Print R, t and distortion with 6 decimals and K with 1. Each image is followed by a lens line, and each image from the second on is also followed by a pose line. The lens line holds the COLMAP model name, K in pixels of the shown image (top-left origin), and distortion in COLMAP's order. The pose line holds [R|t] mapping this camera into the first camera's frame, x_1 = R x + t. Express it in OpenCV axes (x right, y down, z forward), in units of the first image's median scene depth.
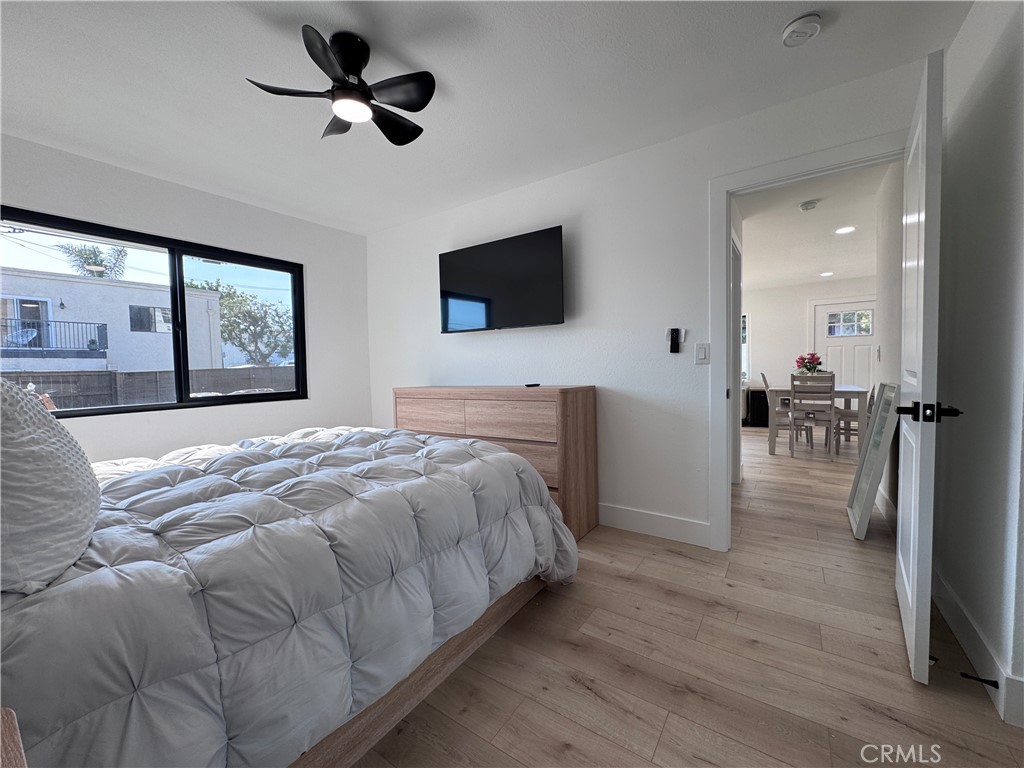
lens RADIAL K [[408.3, 0, 508.3], [0, 408.3, 384.8], [0, 0, 1]] dist [0.000923, 0.000037]
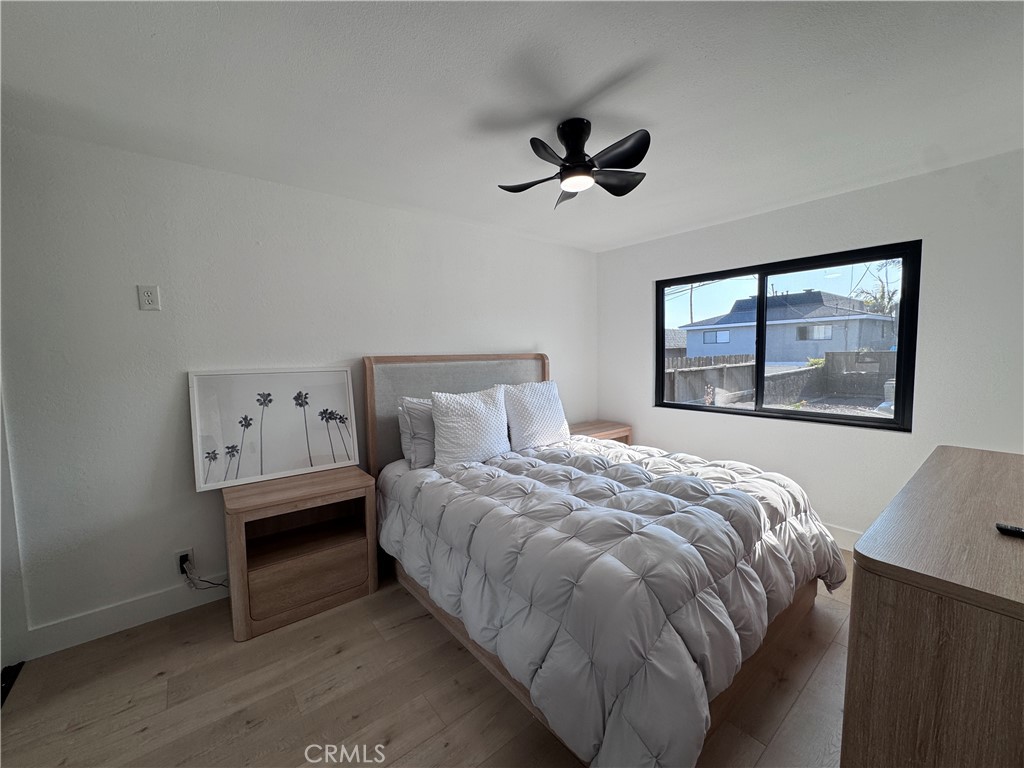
lens RADIAL K [[408.3, 0, 509.6], [0, 408.3, 382.9], [0, 0, 1]] dist [0.000923, 0.000037]
pose [[-0.279675, 0.103769, -0.954470, 0.444738], [-0.015382, 0.993530, 0.112523, -0.146256], [0.959971, 0.046152, -0.276270, 0.647406]]
